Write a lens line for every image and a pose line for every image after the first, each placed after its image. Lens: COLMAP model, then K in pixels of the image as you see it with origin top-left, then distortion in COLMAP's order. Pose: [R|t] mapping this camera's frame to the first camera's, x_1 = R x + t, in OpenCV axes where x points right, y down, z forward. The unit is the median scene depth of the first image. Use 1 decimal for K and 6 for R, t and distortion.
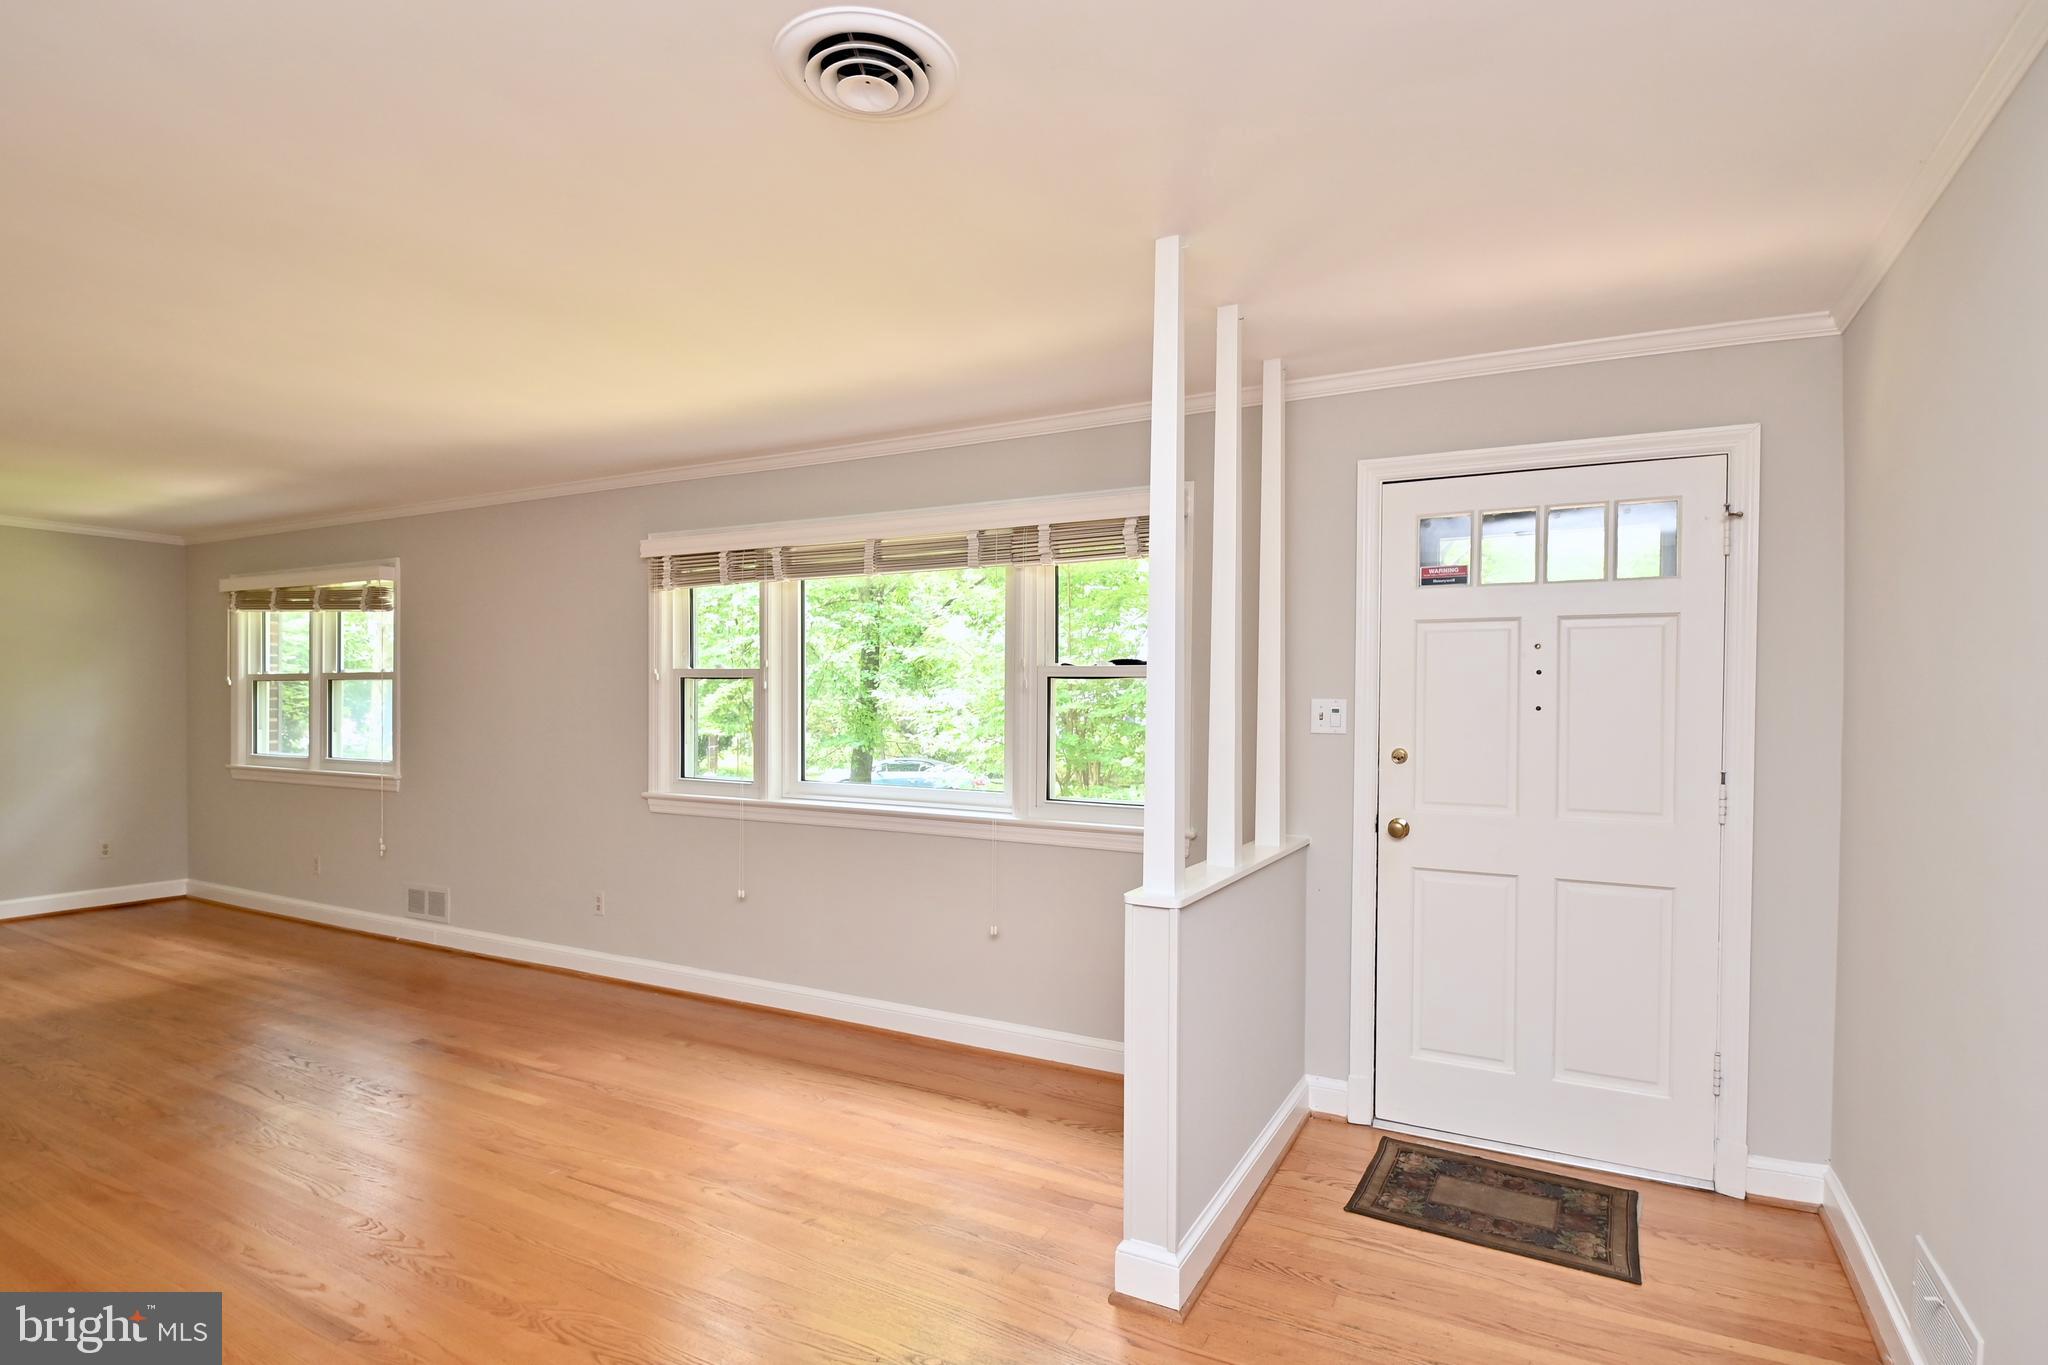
lens RADIAL K [[1021.3, 0, 1039.1], [0, 1021.3, 712.0], [0, 0, 1]] dist [-0.002026, -0.000593]
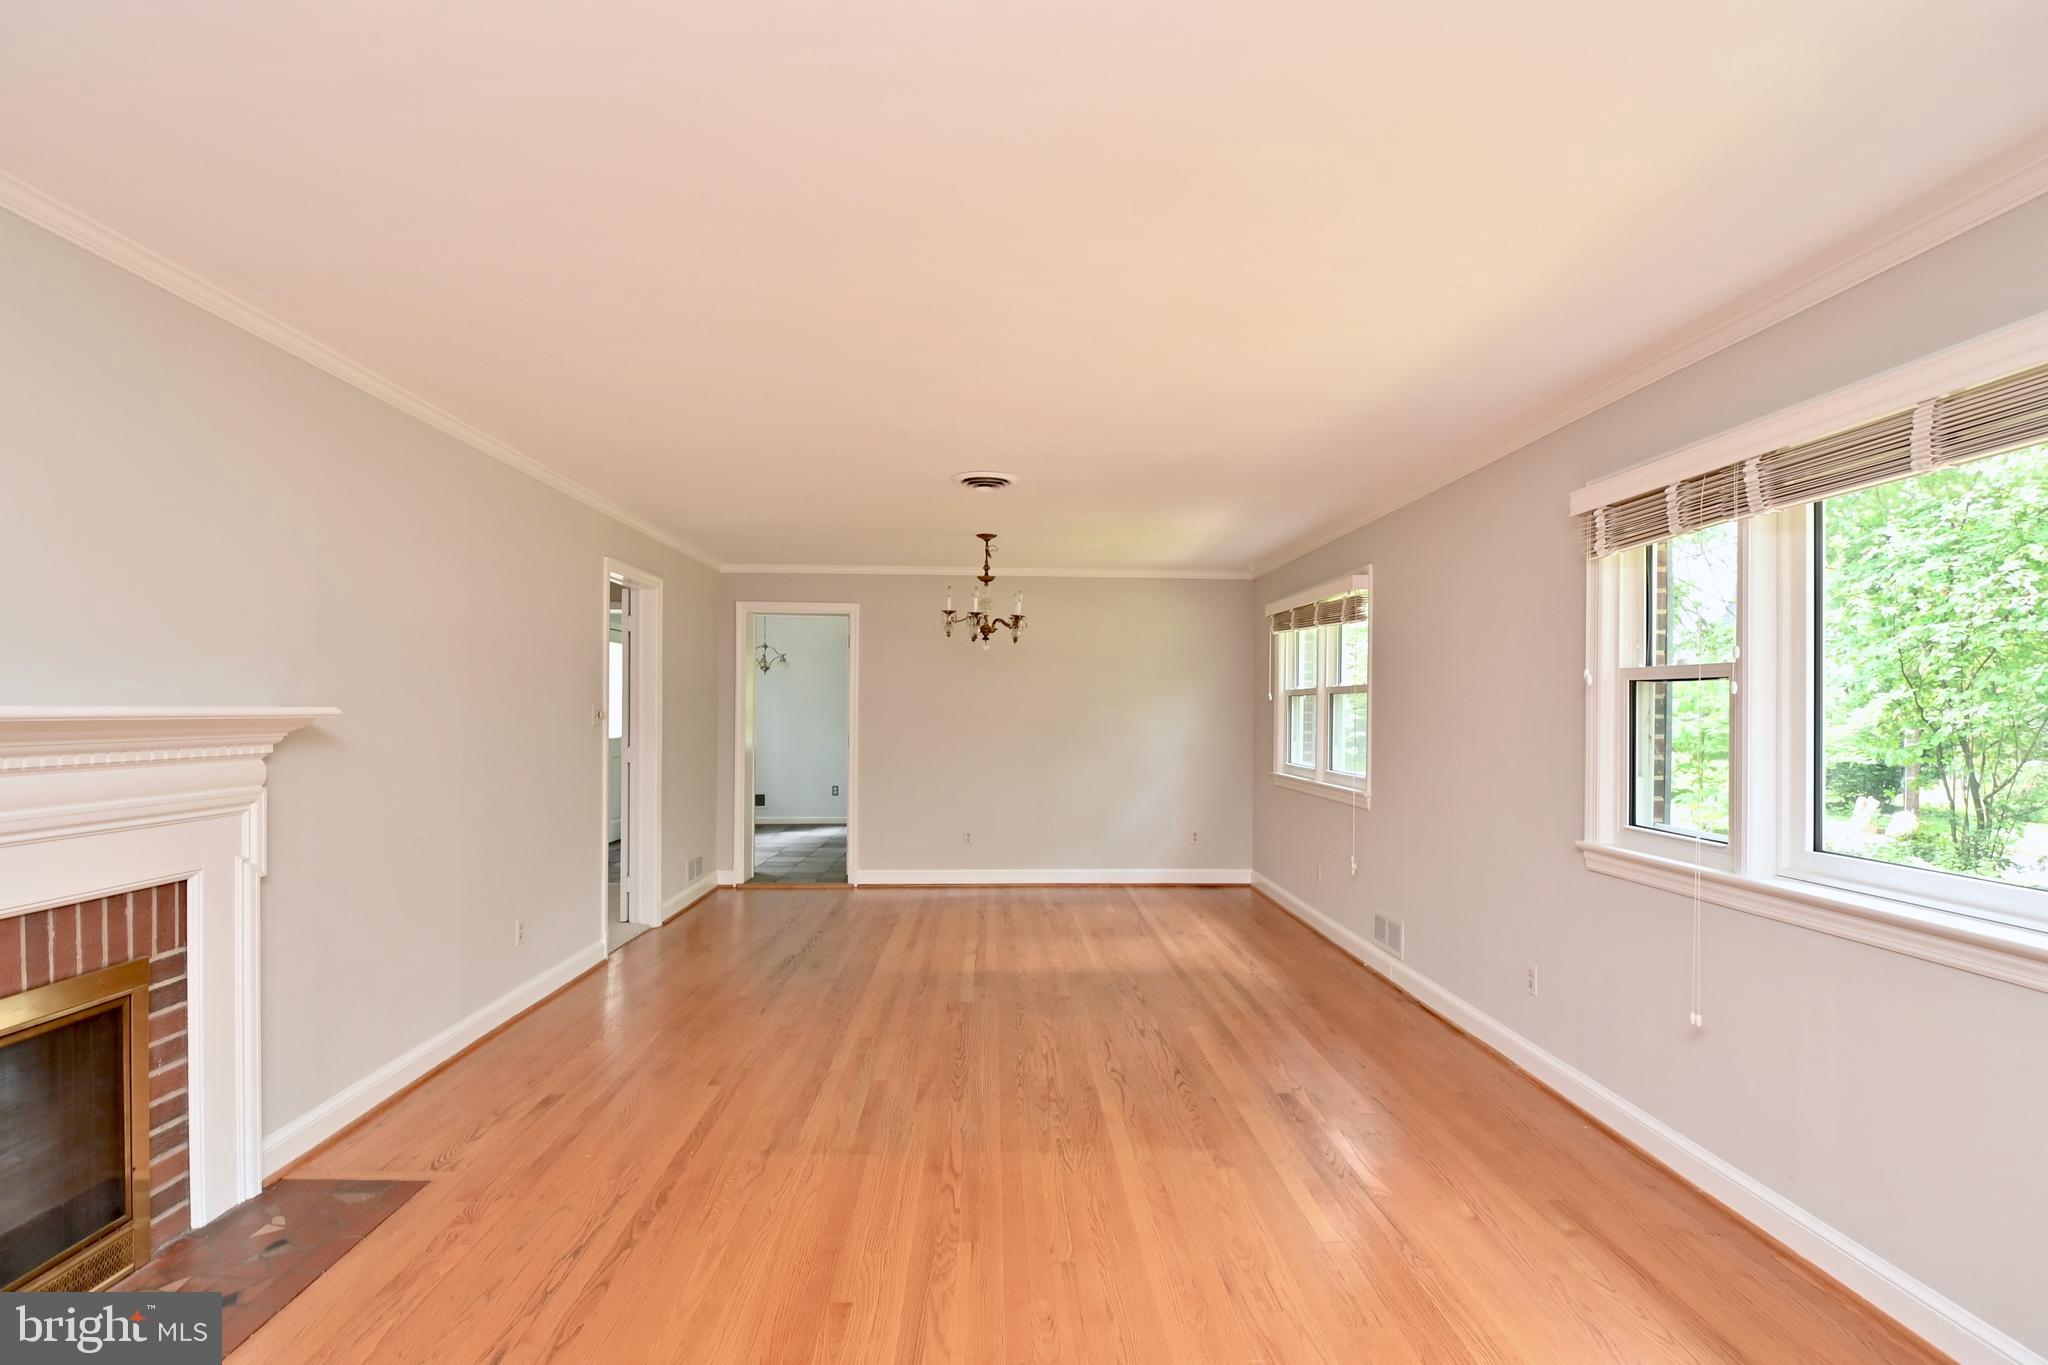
lens RADIAL K [[1021.3, 0, 1039.1], [0, 1021.3, 712.0], [0, 0, 1]] dist [-0.002026, -0.000593]
pose [[0.512503, 0.000987, -0.858685, 0.032410], [-0.015946, 0.999838, -0.008369, -0.000335], [0.858538, 0.017982, 0.512435, 0.248793]]
